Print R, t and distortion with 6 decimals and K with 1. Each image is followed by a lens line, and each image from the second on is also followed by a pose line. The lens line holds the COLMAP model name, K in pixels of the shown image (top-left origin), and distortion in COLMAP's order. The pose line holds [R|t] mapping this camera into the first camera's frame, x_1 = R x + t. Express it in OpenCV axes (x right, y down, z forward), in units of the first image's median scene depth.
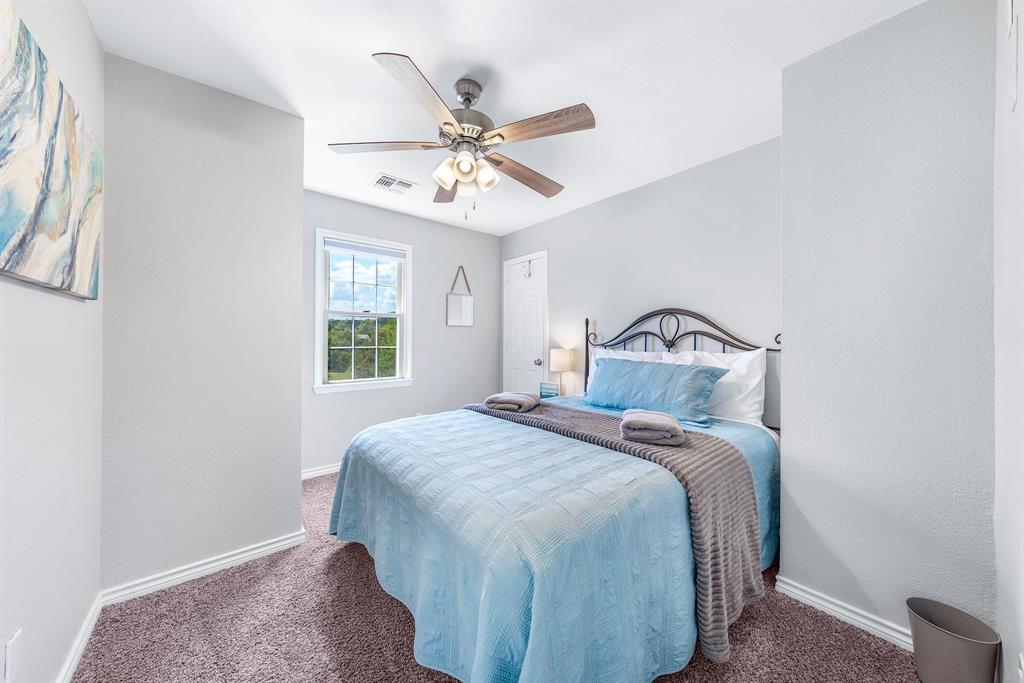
lens RADIAL K [[348.8, 0, 515.7], [0, 348.8, 339.7], [0, 0, 1]] dist [-0.000200, 0.000074]
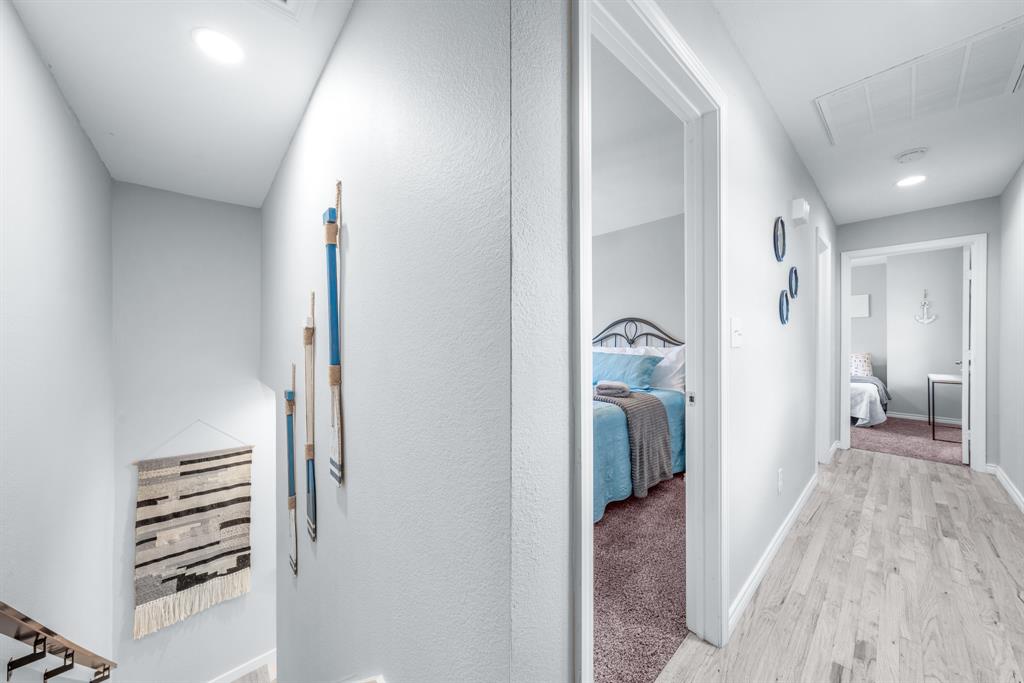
lens RADIAL K [[348.8, 0, 509.0], [0, 348.8, 341.1], [0, 0, 1]] dist [-0.000200, 0.000074]
pose [[0.999741, -0.004444, 0.022330, -0.126934], [0.004264, 0.999958, 0.008111, -0.005412], [-0.022365, -0.008014, 0.999718, -0.546607]]
